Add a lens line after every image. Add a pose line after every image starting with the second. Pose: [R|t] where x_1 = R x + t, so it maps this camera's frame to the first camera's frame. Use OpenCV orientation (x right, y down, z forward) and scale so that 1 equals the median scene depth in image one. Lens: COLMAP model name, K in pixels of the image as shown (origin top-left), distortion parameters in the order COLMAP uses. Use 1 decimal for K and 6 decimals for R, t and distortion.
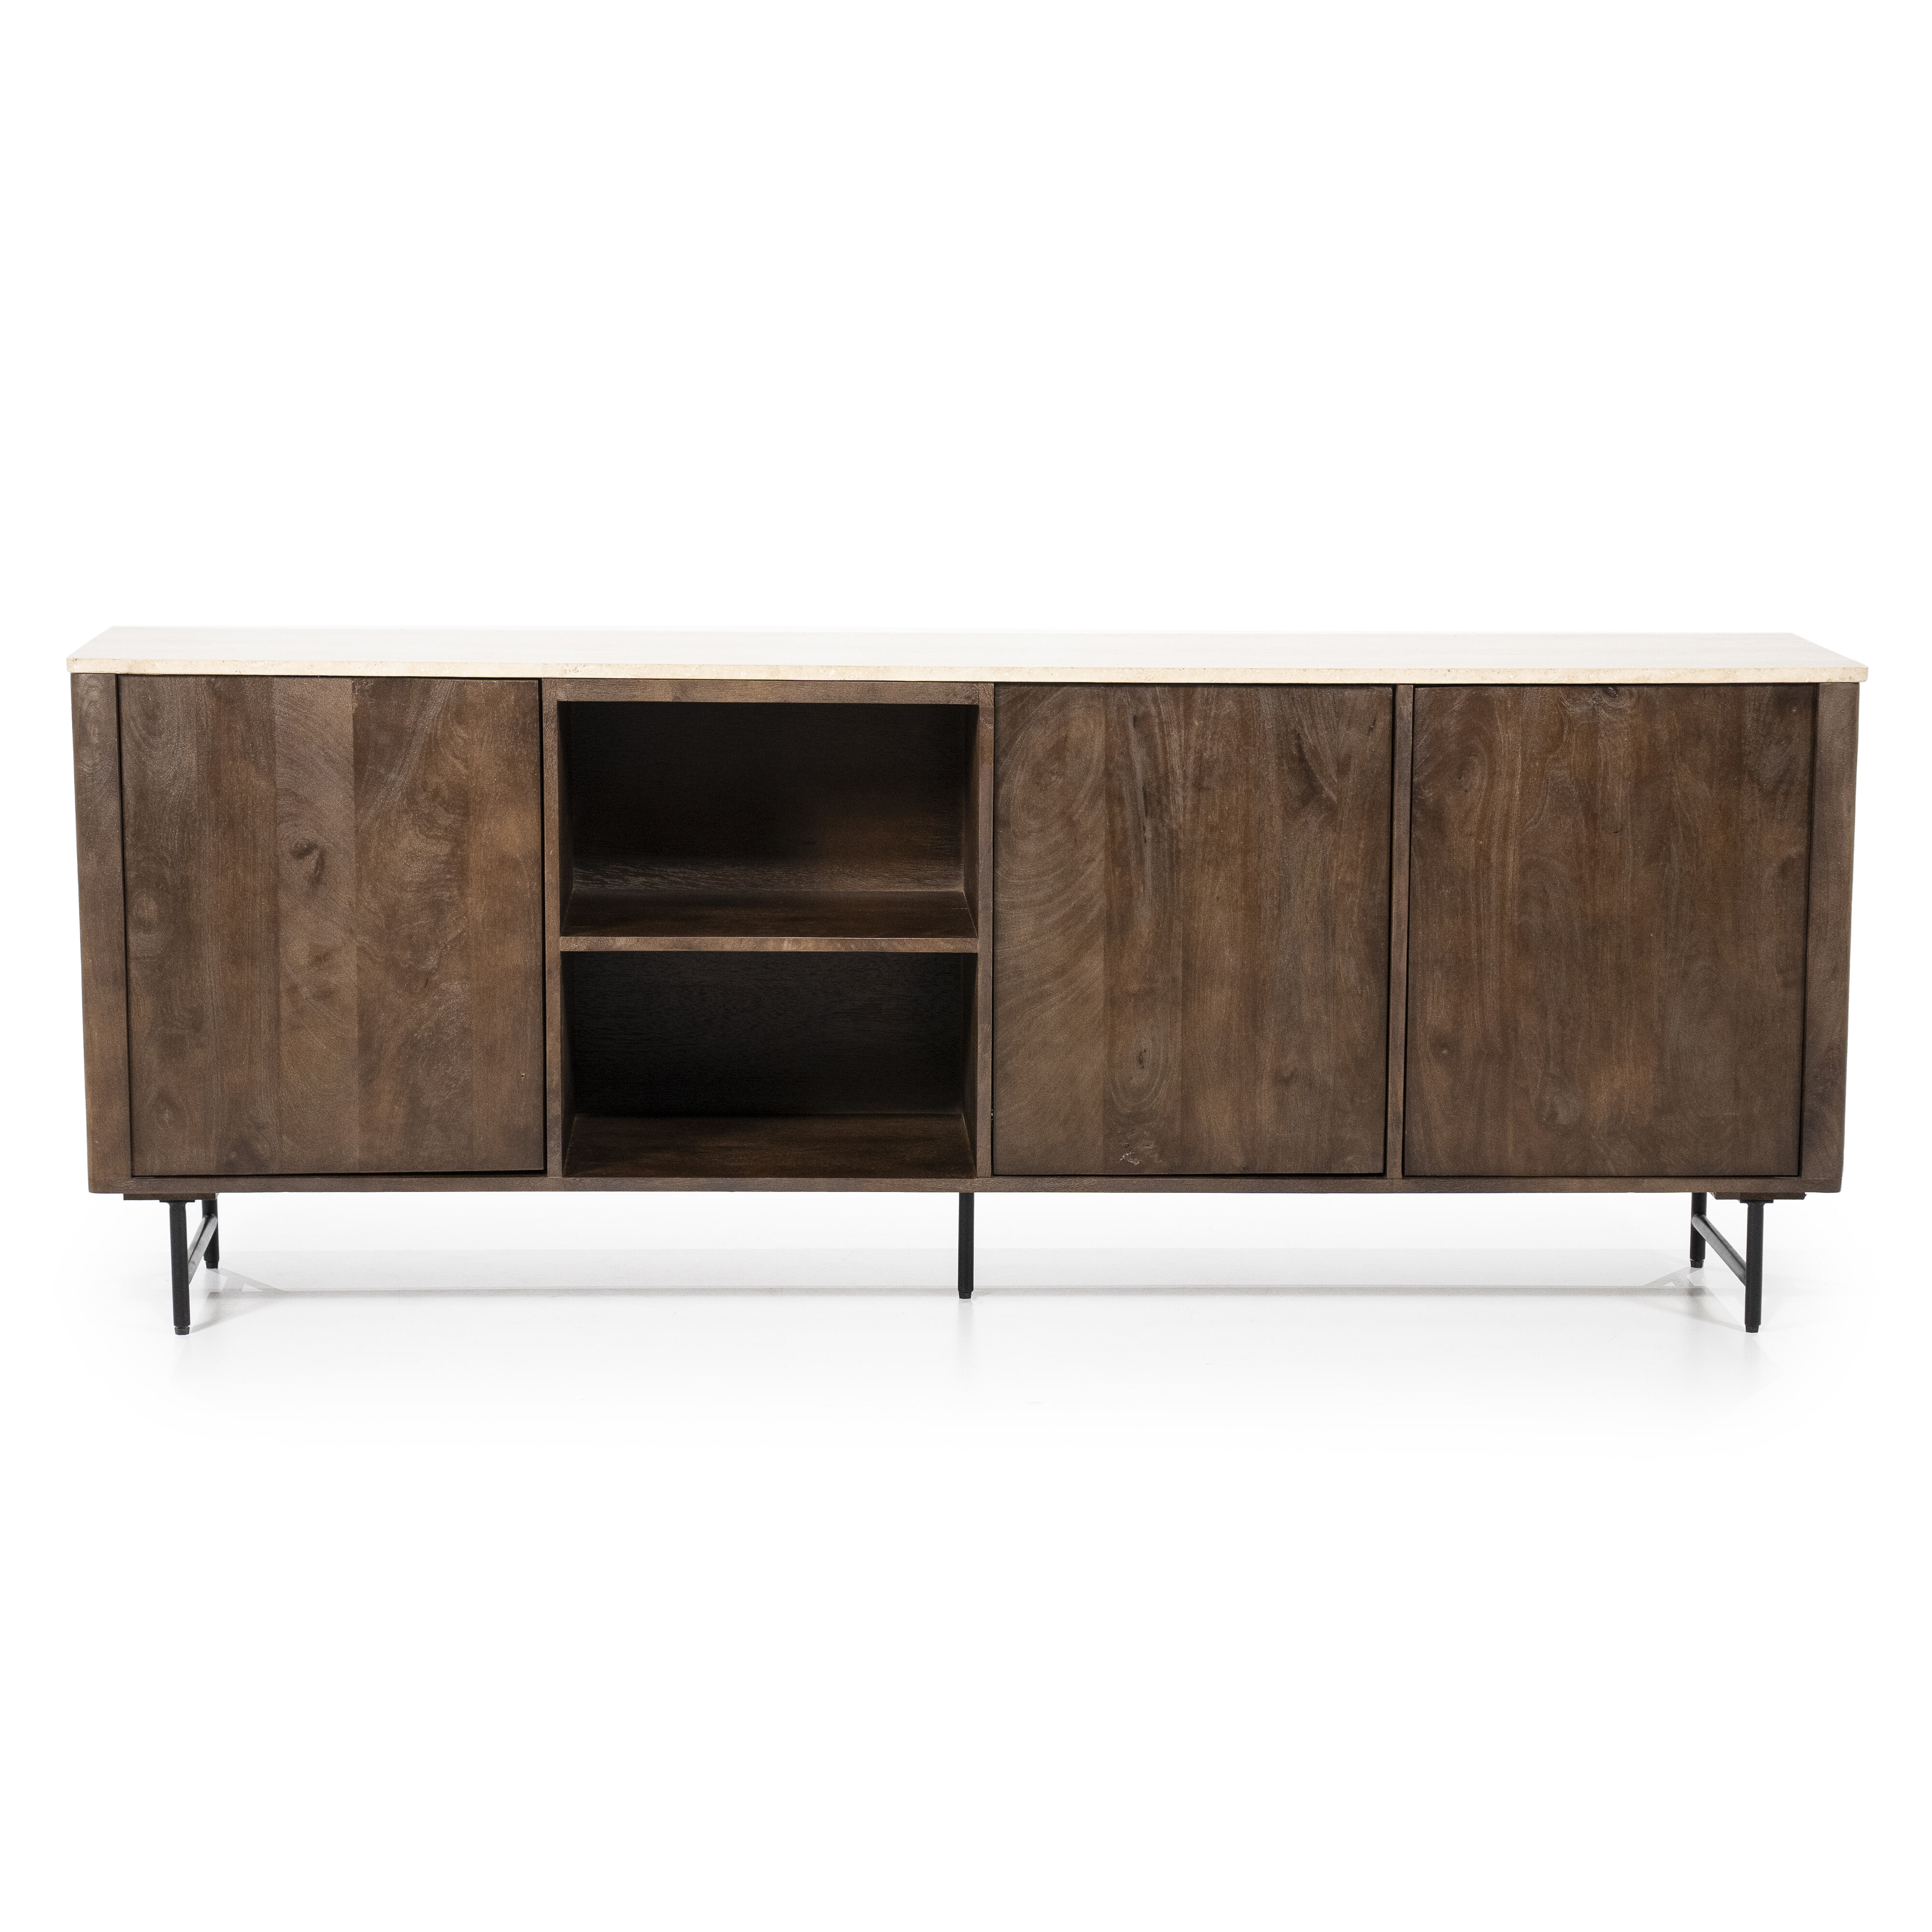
lens RADIAL K [[4809.4, 0, 966.0], [0, 4809.4, 966.0], [0, 0, 1]] dist [0.142958, 0.043065]
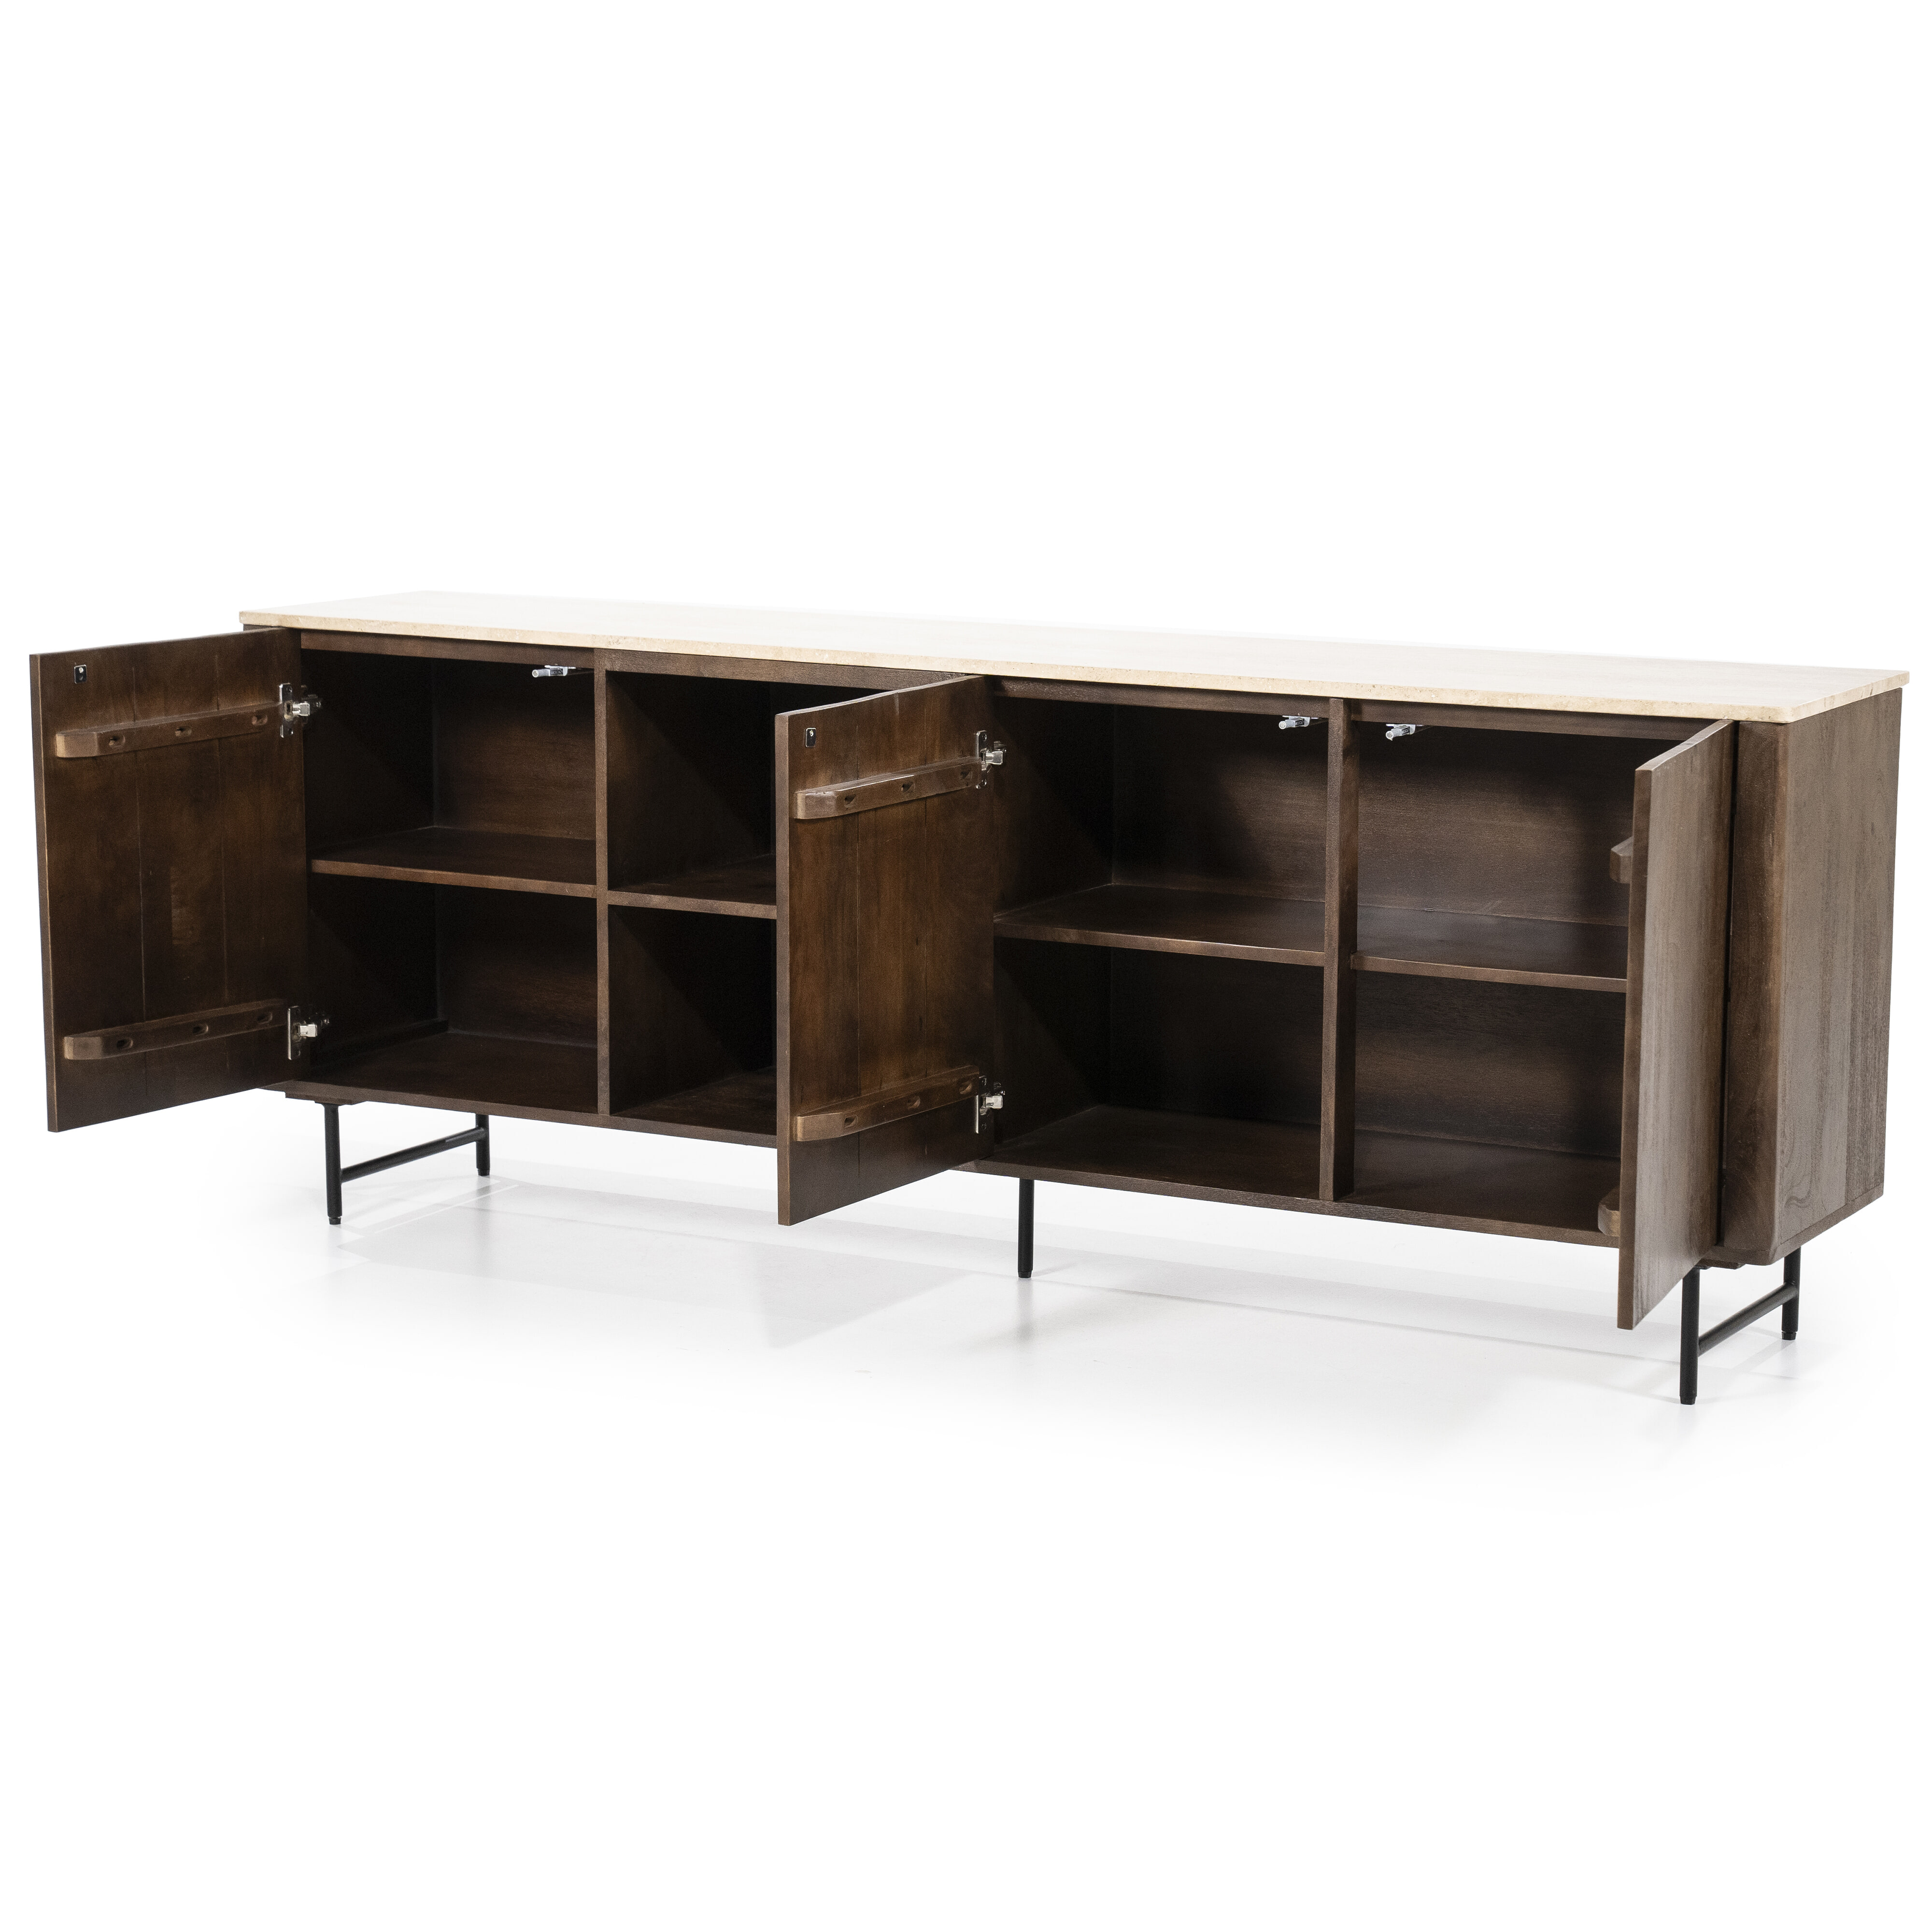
lens RADIAL K [[4809.4, 0, 966.0], [0, 4809.4, 966.0], [0, 0, 1]] dist [0.142958, 0.043065]
pose [[0.862785, 0.081221, -0.499004, 0.518711], [-0.089611, 0.995951, 0.007168, -0.004112], [0.497565, 0.038531, 0.866570, 0.108972]]
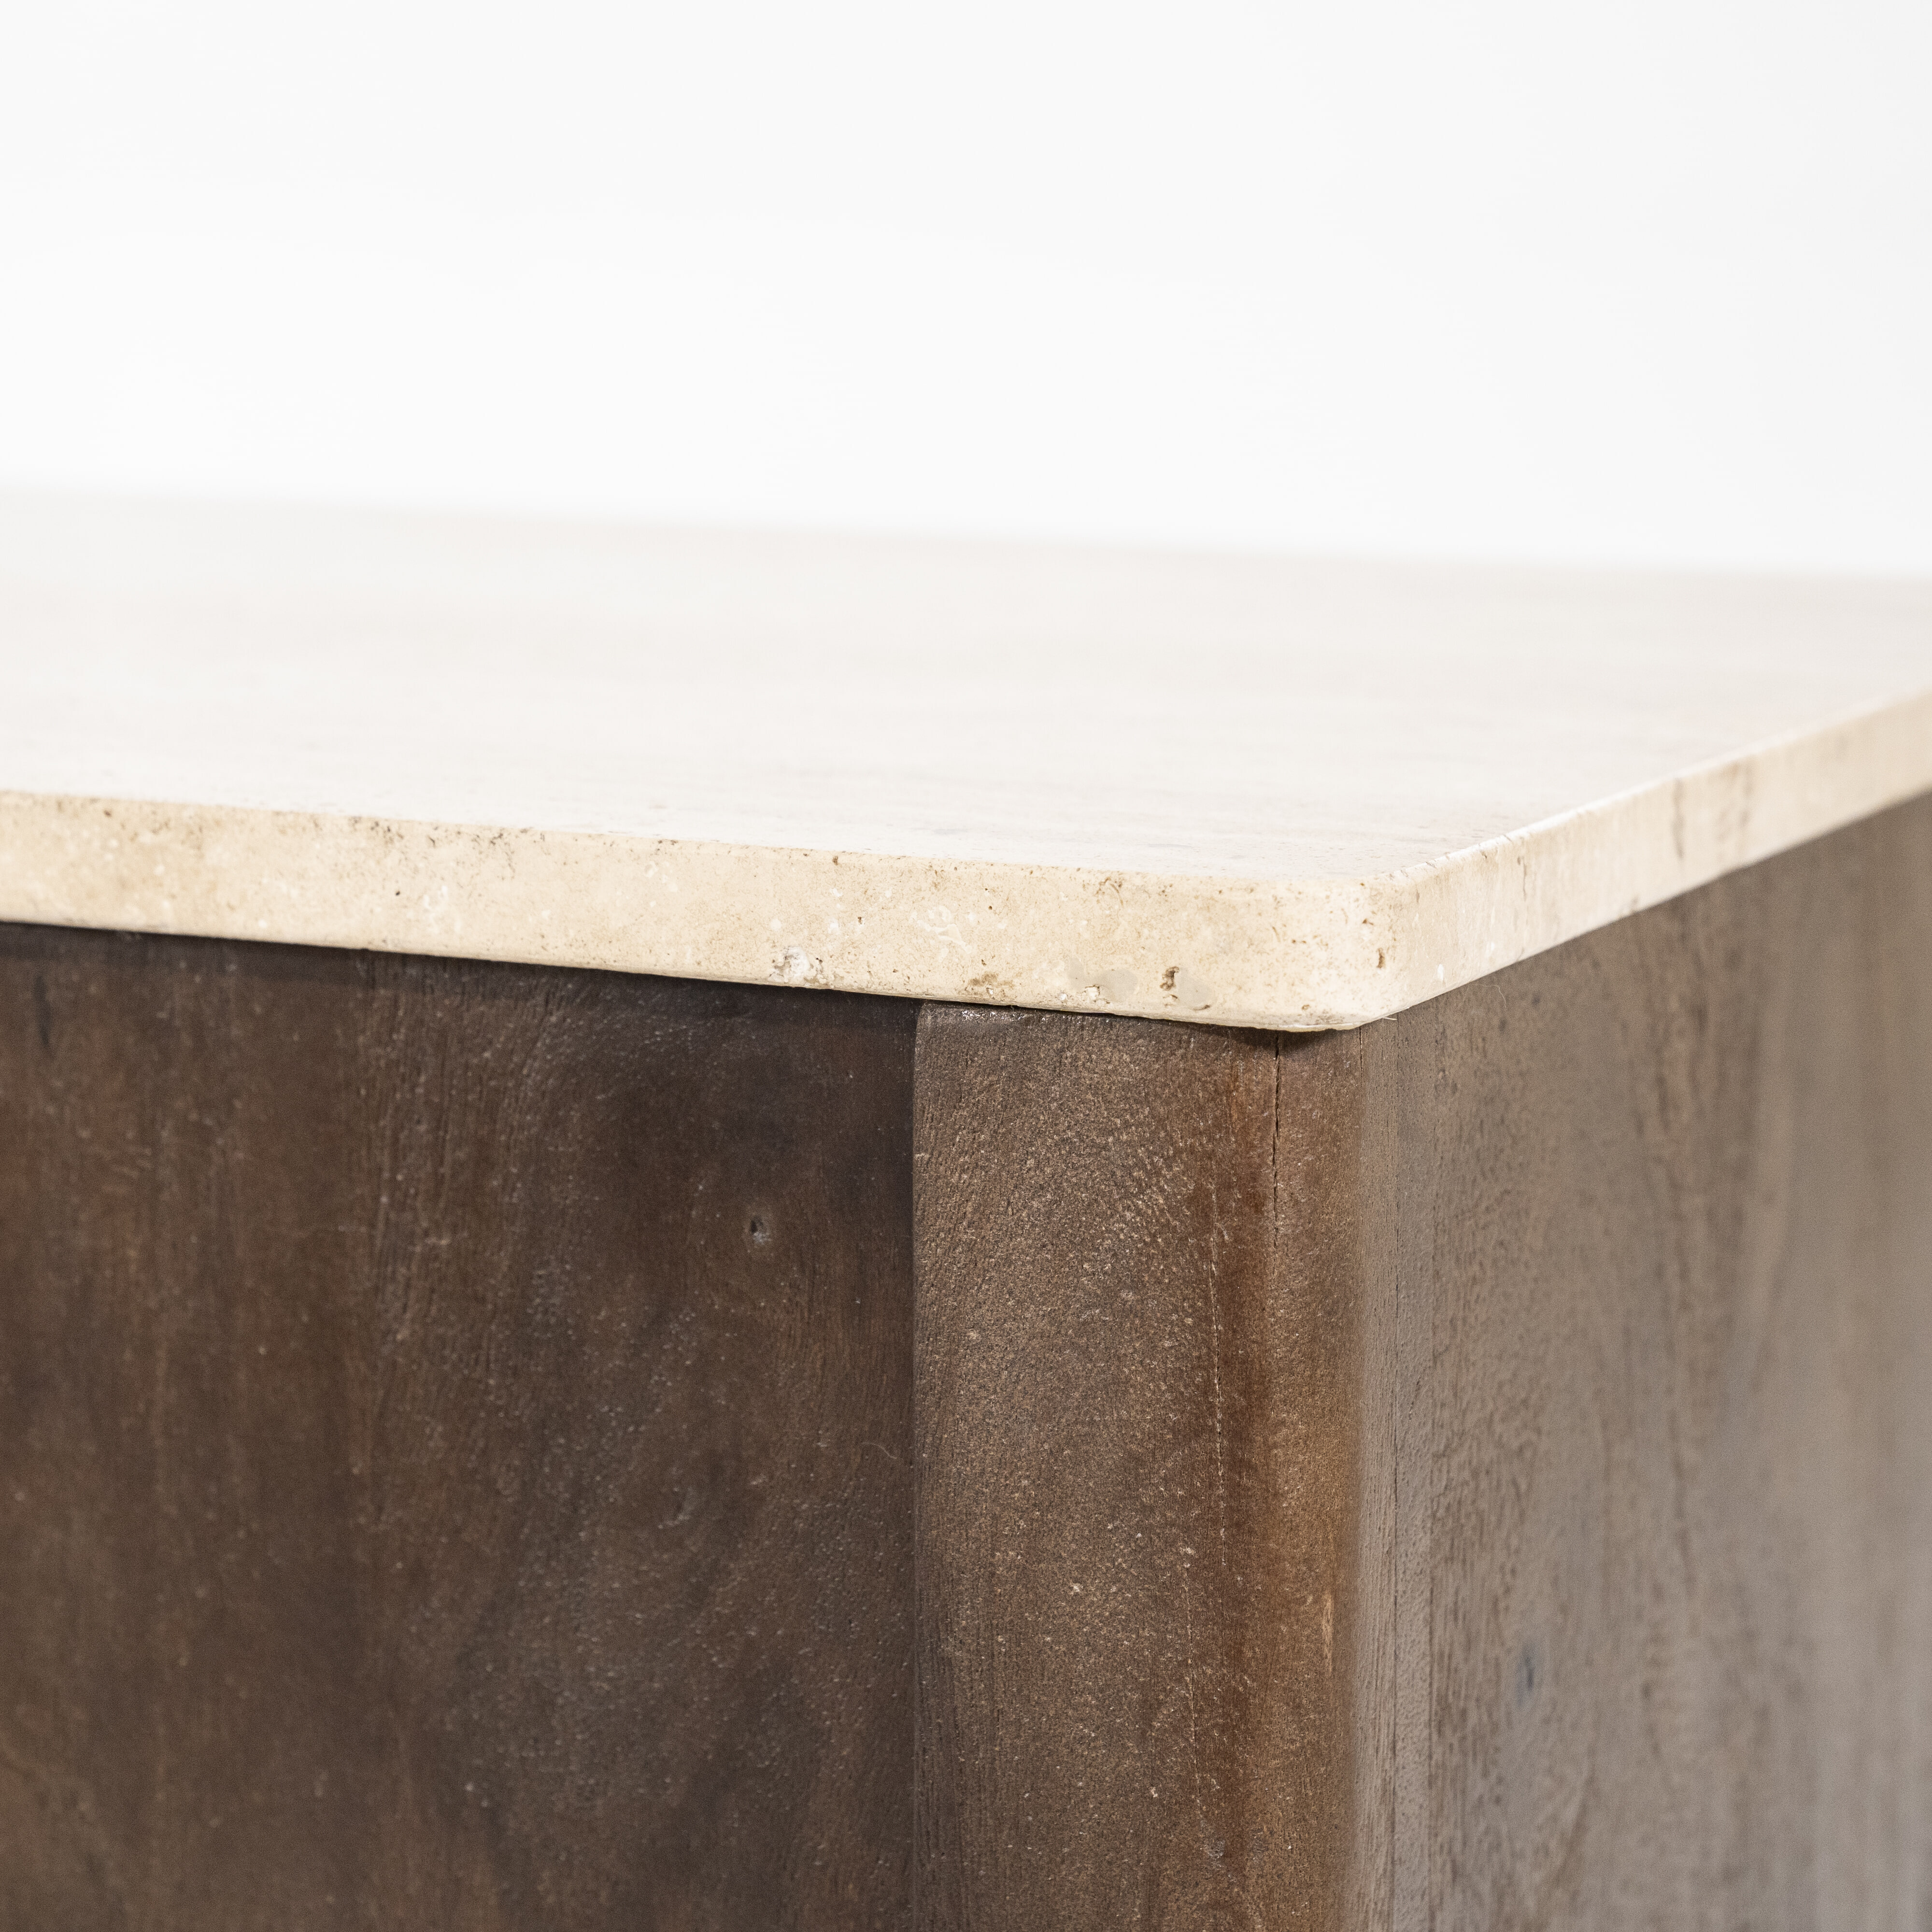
lens RADIAL K [[4809.4, 0, 966.0], [0, 4809.4, 966.0], [0, 0, 1]] dist [0.142958, 0.043065]
pose [[0.879149, 0.073917, -0.470780, 0.224770], [-0.085135, 0.996366, -0.002544, -0.058888], [0.468881, 0.042316, 0.882247, 0.906774]]
